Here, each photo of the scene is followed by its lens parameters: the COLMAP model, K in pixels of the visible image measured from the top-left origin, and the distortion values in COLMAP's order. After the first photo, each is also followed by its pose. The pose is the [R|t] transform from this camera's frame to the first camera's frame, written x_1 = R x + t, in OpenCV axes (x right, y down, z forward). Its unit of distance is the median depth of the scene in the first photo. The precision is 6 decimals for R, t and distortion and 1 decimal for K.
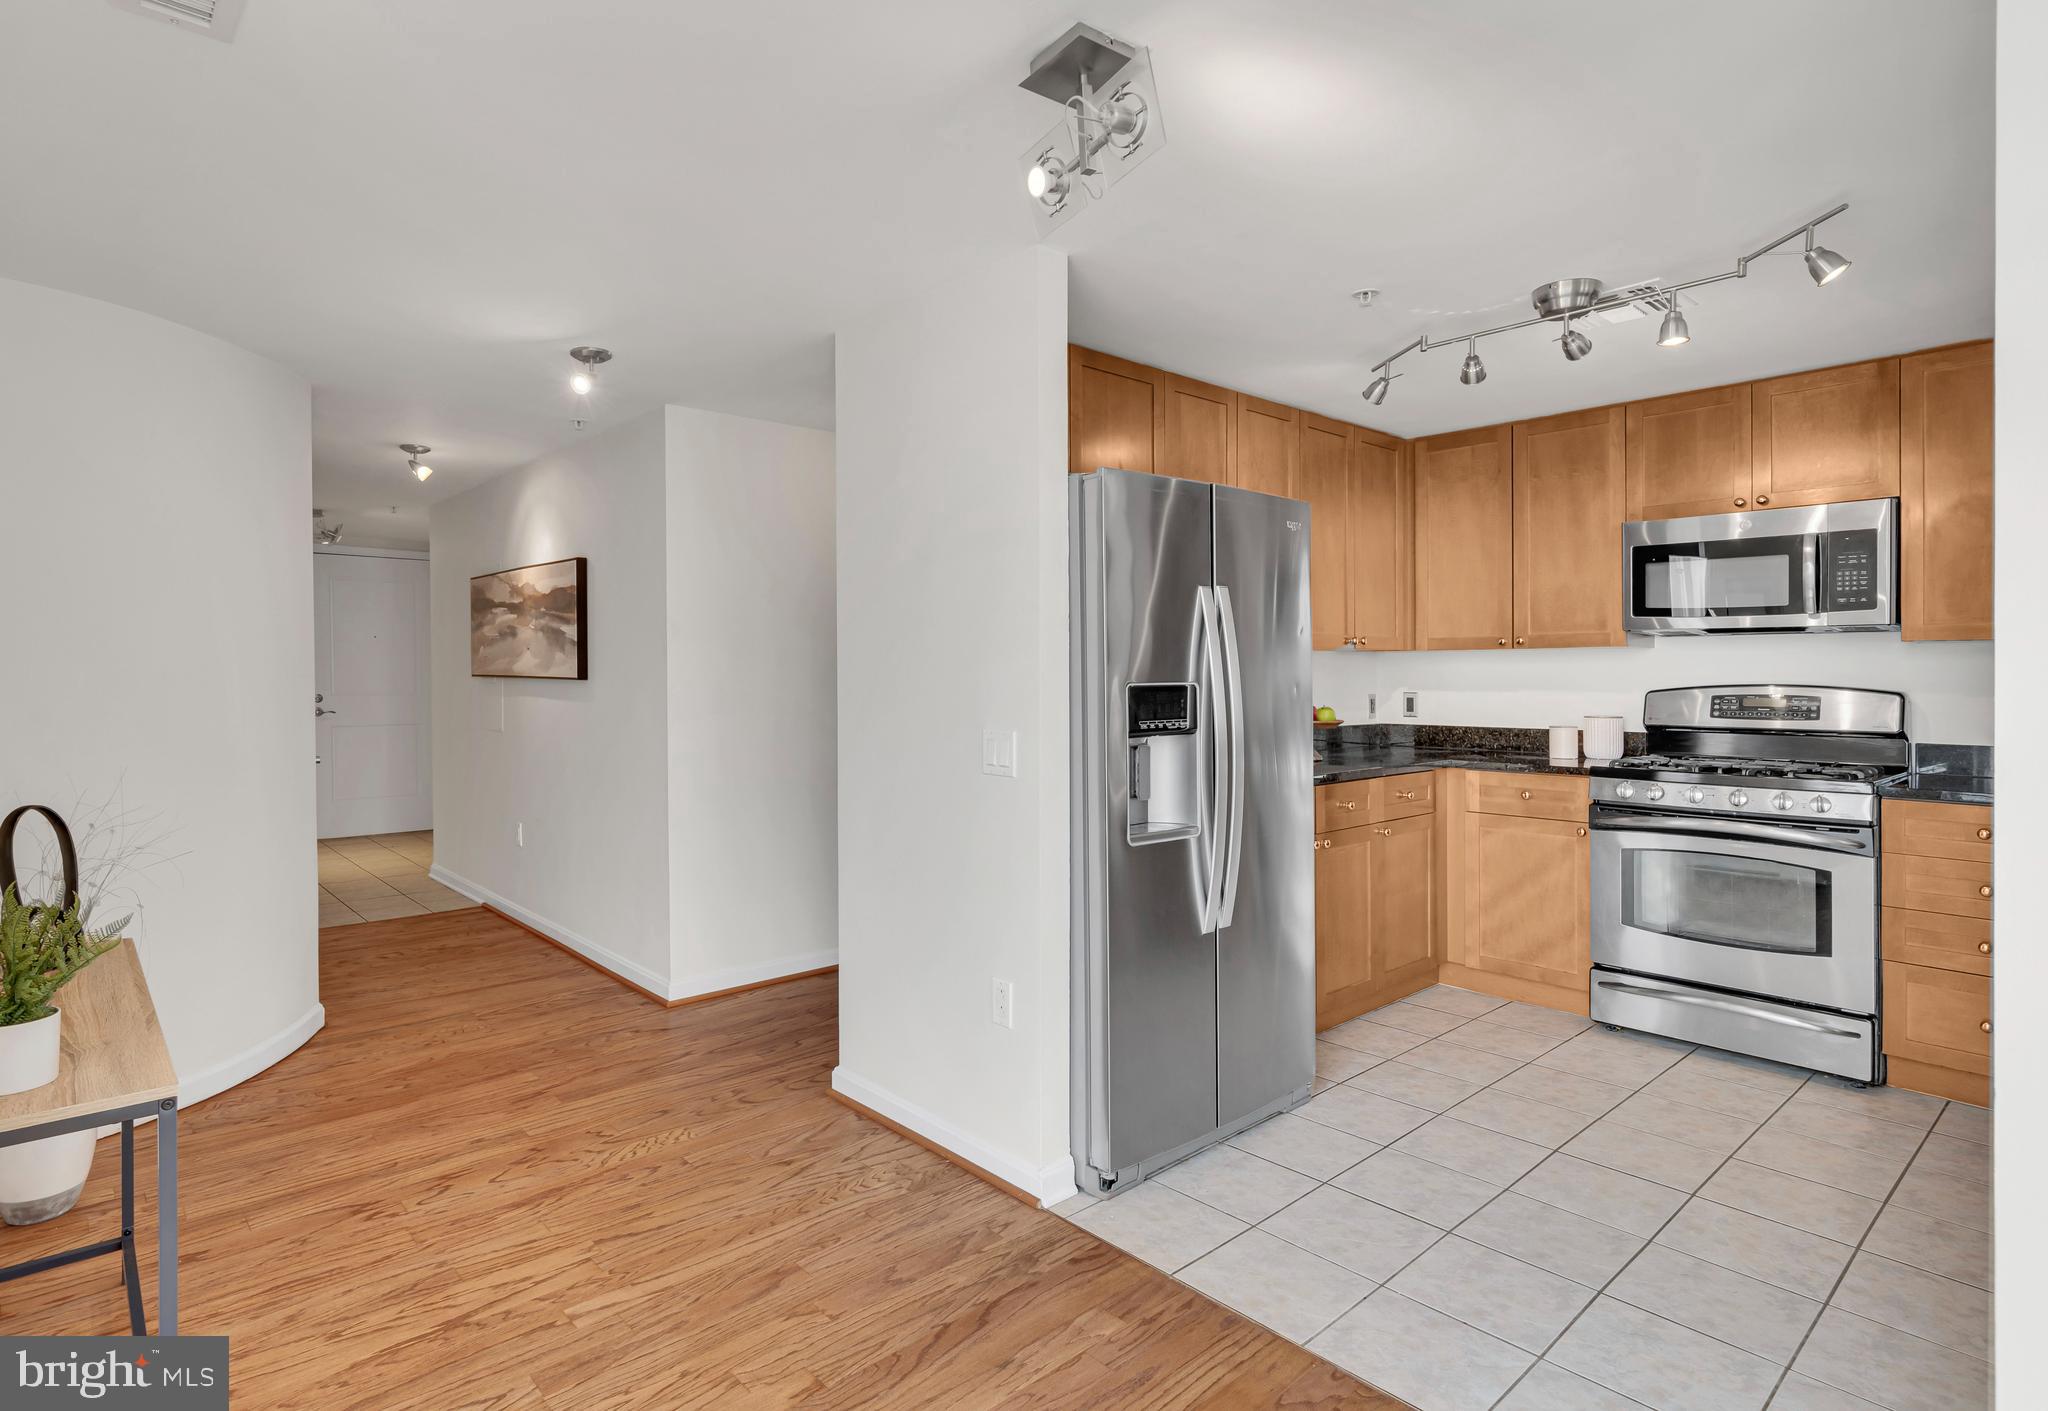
lens RADIAL K [[1026.6, 0, 928.6], [0, 1026.6, 690.1], [0, 0, 1]] dist [0.005536, -0.000313]
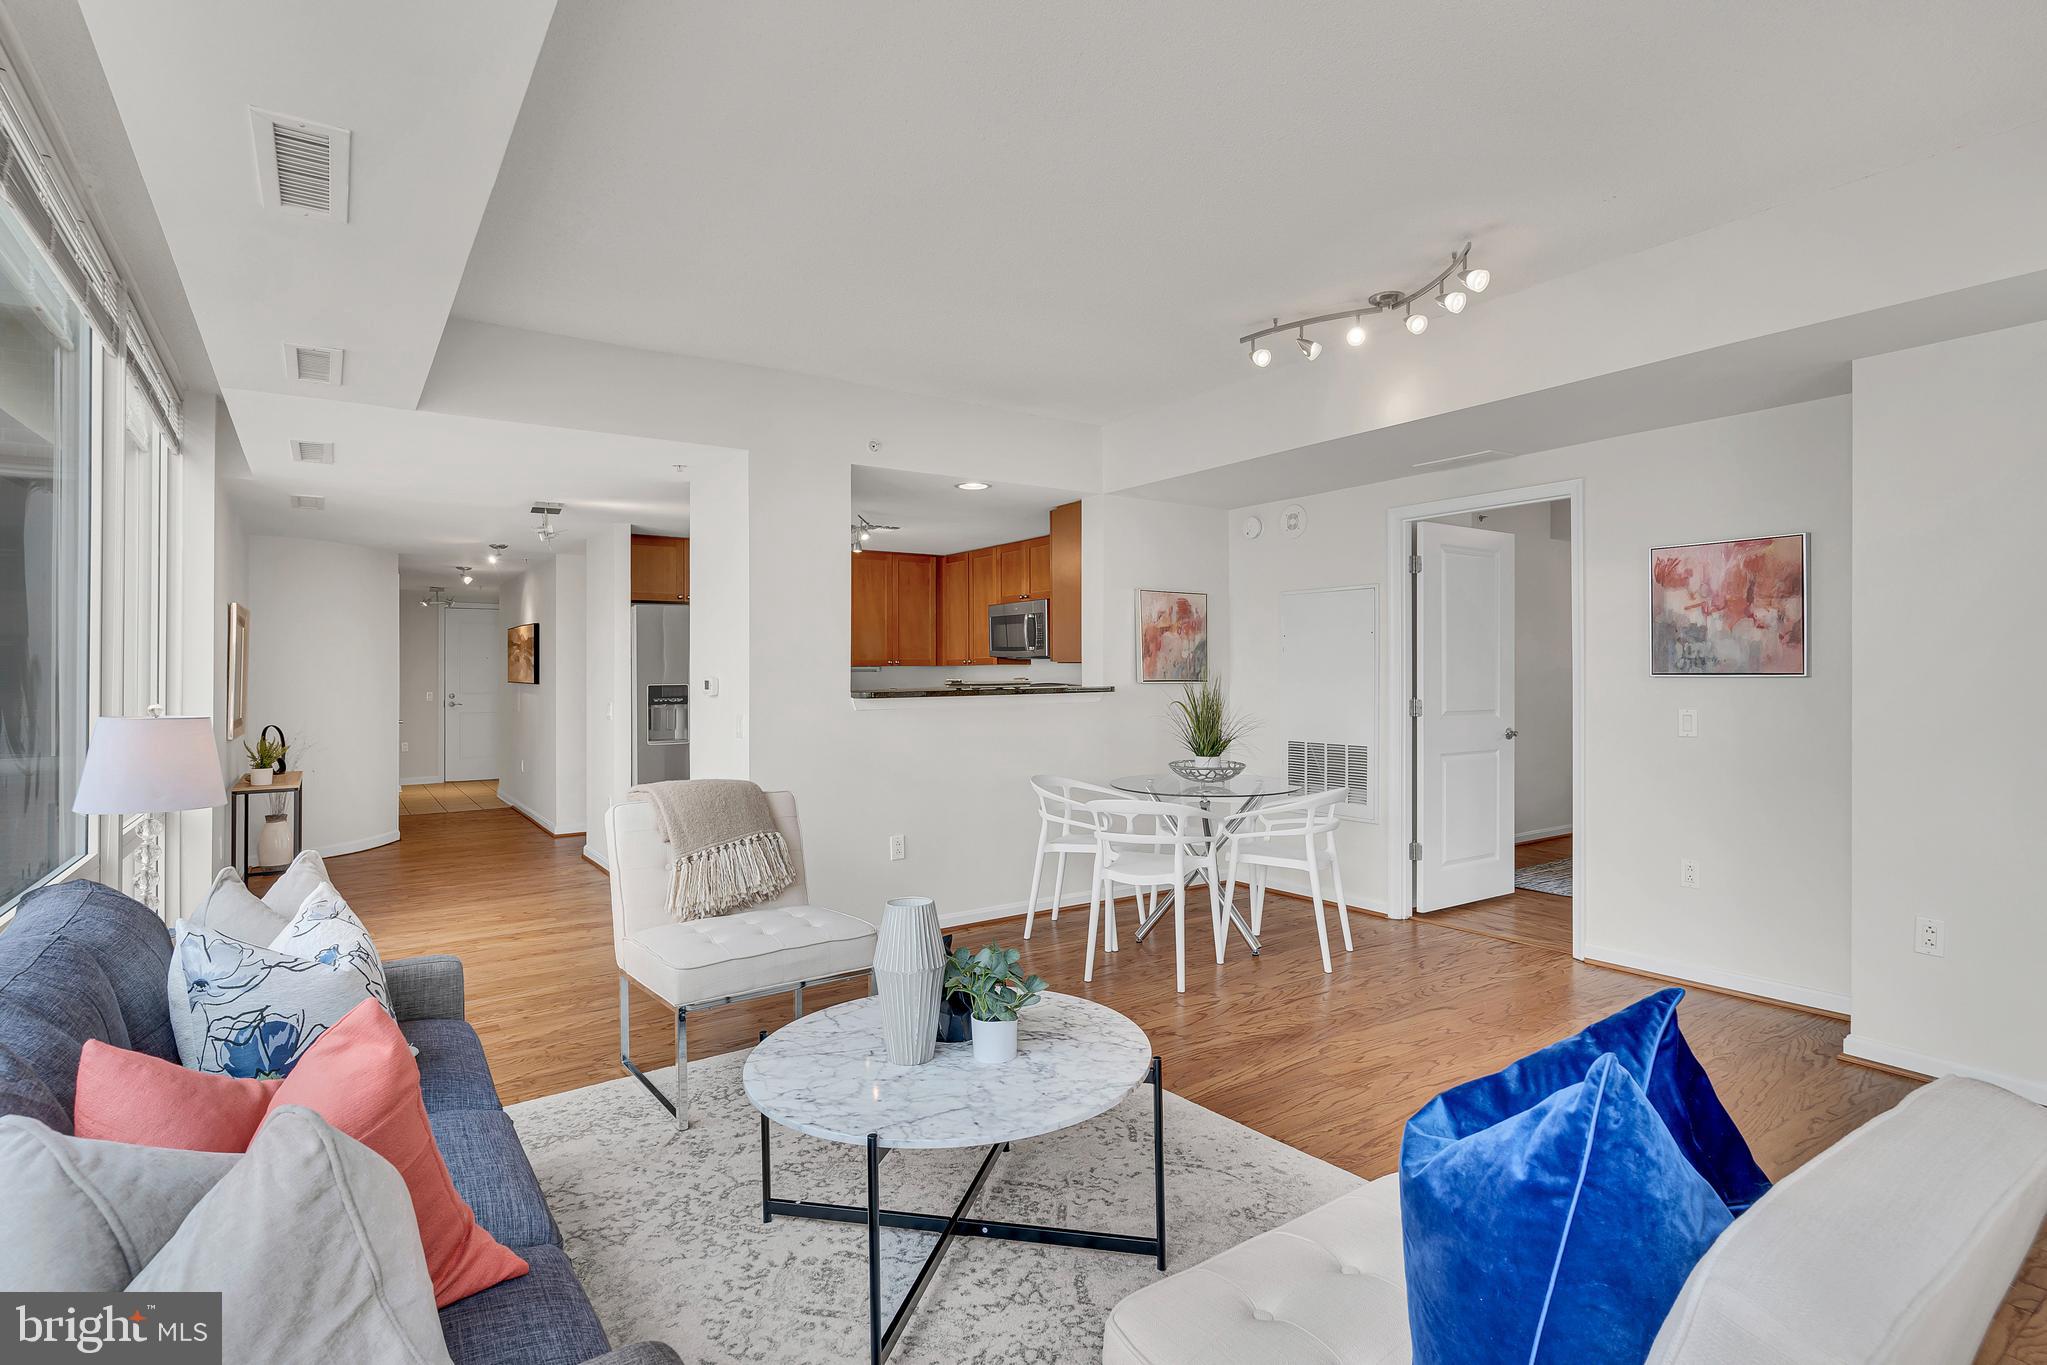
lens RADIAL K [[986.5, 0, 976.9], [0, 986.5, 674.3], [0, 0, 1]] dist [0.005175, 0.001873]
pose [[0.992817, -0.005942, -0.119491, 0.911415], [0.003555, 0.999790, -0.020184, 0.015984], [0.119586, 0.019615, 0.992630, -0.987502]]
